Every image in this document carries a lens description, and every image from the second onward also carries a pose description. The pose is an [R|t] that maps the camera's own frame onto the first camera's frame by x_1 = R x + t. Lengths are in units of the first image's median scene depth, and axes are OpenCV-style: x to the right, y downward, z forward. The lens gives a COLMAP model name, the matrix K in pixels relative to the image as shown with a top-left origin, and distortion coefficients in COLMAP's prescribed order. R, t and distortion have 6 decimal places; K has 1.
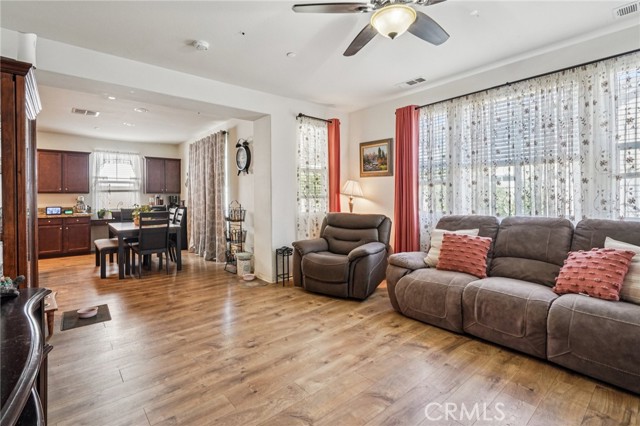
lens RADIAL K [[297.3, 0, 321.3], [0, 297.3, 199.4], [0, 0, 1]] dist [-0.002469, -0.000207]
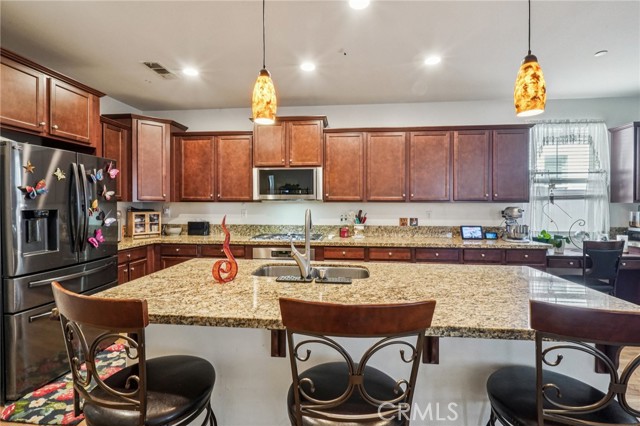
lens RADIAL K [[297.3, 0, 319.6], [0, 297.3, 203.9], [0, 0, 1]] dist [-0.002469, -0.000207]
pose [[0.688297, 0.011249, -0.725342, -0.669741], [-0.013559, 0.999905, 0.002641, -0.014874], [0.725302, 0.008018, 0.688384, 0.377896]]
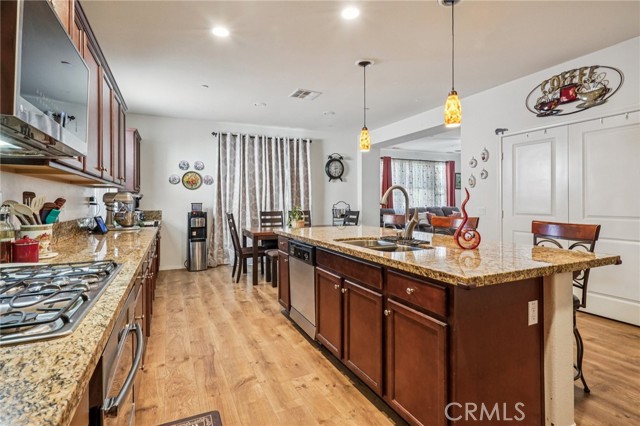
lens RADIAL K [[320.2, 0, 318.6], [0, 320.2, 197.2], [0, 0, 1]] dist [-0.002860, -0.000325]
pose [[0.273460, 0.022174, 0.961628, -1.236905], [0.010426, 0.999607, -0.026014, 0.012709], [-0.961827, 0.017140, 0.273121, 0.545410]]
